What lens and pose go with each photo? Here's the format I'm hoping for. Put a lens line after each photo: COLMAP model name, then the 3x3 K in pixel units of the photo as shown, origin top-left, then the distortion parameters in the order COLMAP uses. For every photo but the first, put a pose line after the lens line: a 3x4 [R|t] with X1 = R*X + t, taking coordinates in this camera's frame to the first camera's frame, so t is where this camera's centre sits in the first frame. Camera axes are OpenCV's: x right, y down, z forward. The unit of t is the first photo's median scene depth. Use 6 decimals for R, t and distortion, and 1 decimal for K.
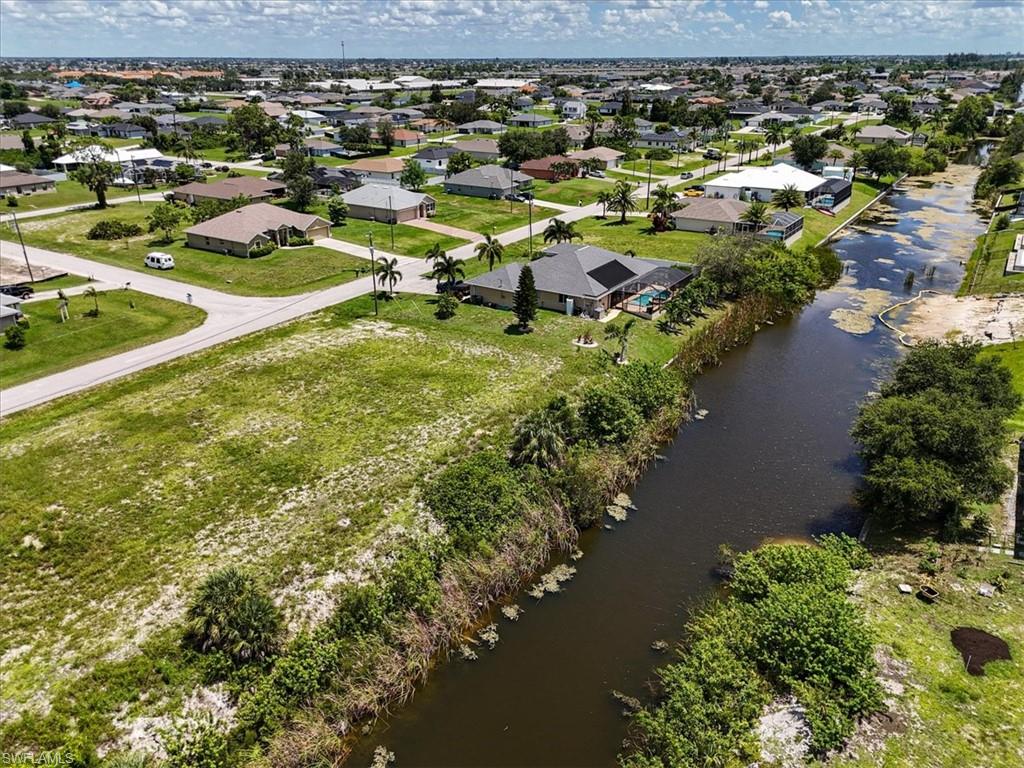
lens RADIAL K [[756.6, 0, 510.8], [0, 756.6, 382.4], [0, 0, 1]] dist [0.072017, -0.071632]
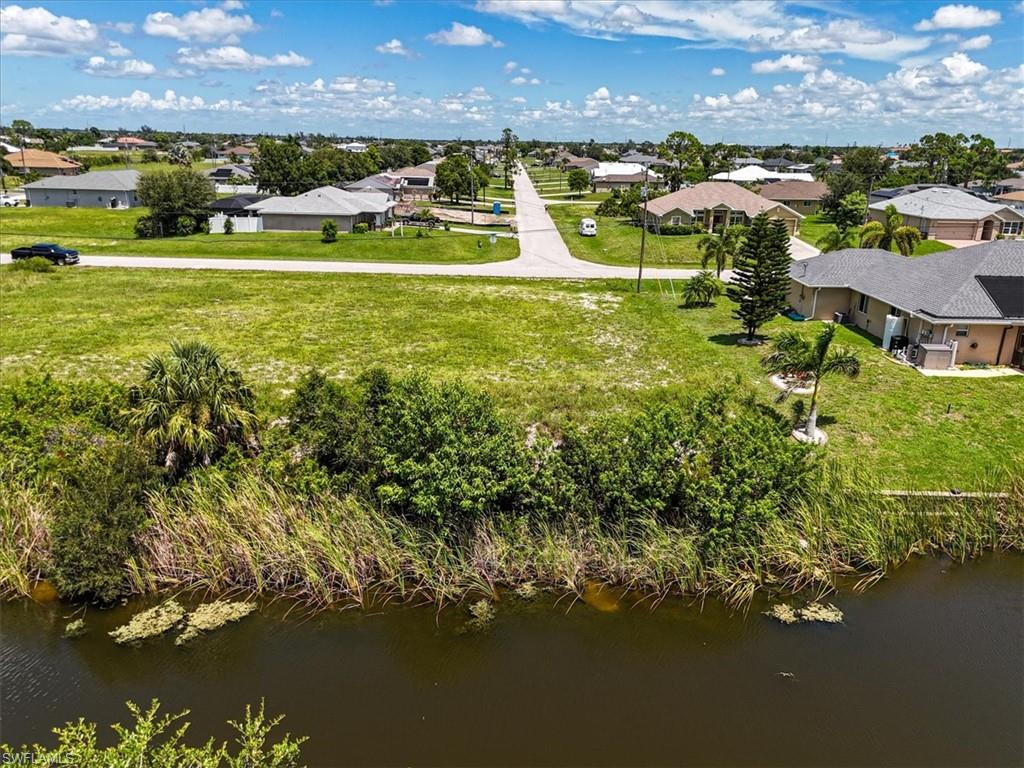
lens RADIAL K [[756.6, 0, 510.8], [0, 756.6, 382.4], [0, 0, 1]] dist [0.072017, -0.071632]
pose [[0.549290, 0.263974, -0.792842, 0.344974], [-0.345961, 0.935499, 0.071785, -0.025500], [0.760652, 0.234862, 0.605184, 0.567679]]
